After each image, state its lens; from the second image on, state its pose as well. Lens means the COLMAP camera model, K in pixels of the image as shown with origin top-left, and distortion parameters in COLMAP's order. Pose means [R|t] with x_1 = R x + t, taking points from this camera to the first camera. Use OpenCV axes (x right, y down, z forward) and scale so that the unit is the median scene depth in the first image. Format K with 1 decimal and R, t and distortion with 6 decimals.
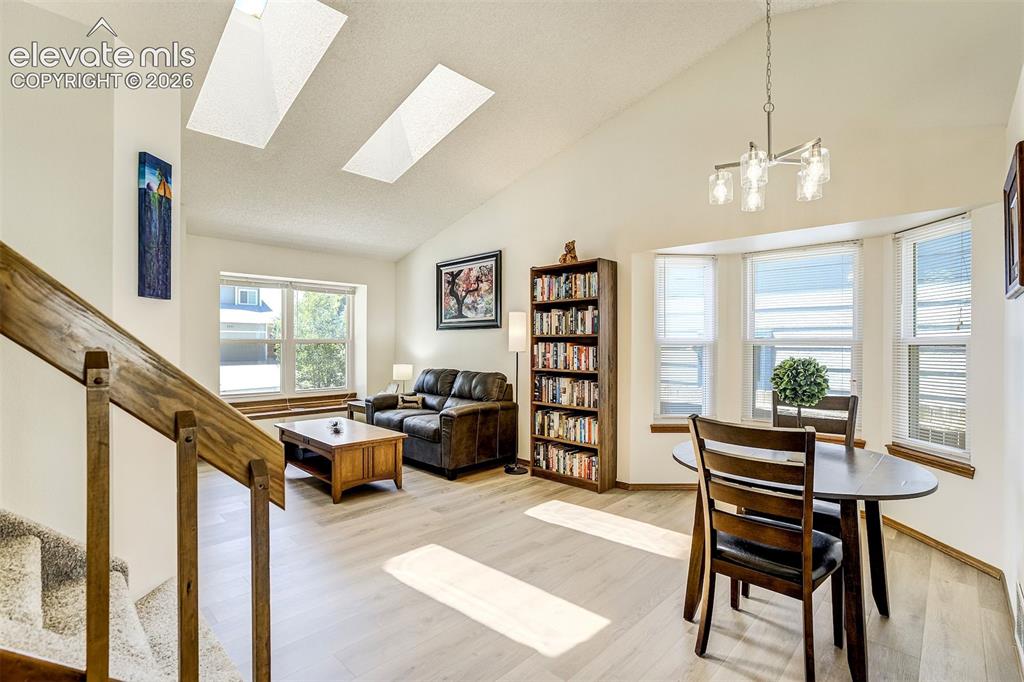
lens RADIAL K [[459.0, 0, 506.2], [0, 459.0, 352.5], [0, 0, 1]] dist [-0.049642, 0.000106]
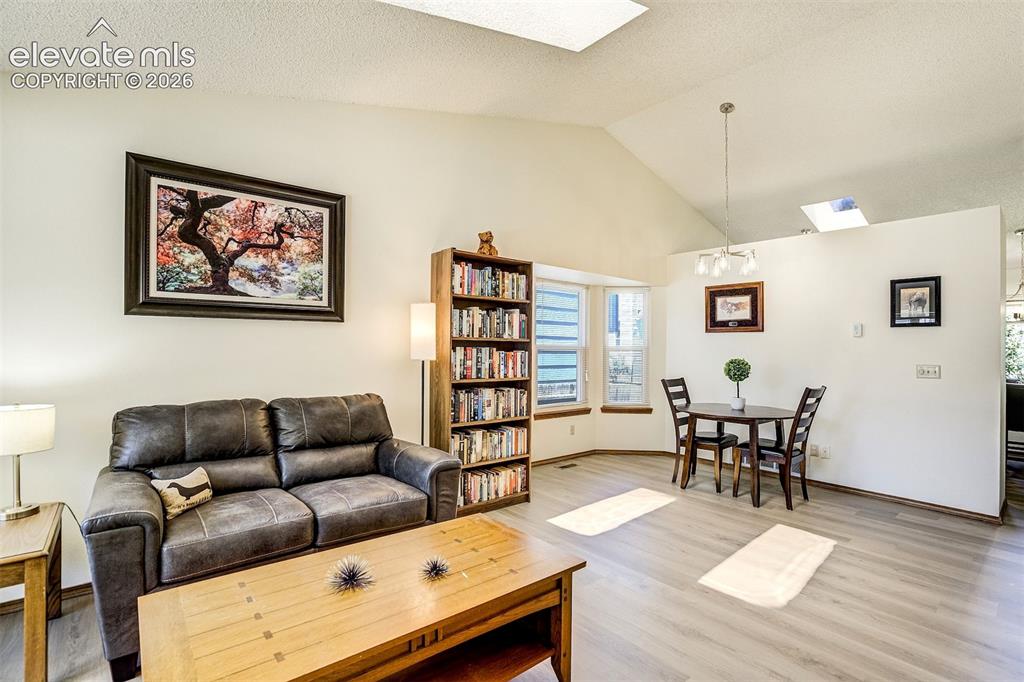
lens RADIAL K [[471.6, 0, 512.0], [0, 471.6, 341.0], [0, 0, 1]] dist [-0.064213, 0.000098]
pose [[0.114516, 0.004924, 0.993409, -0.732974], [0.001897, 0.999985, -0.005175, -0.028658], [-0.993420, 0.002477, 0.114505, 0.842476]]
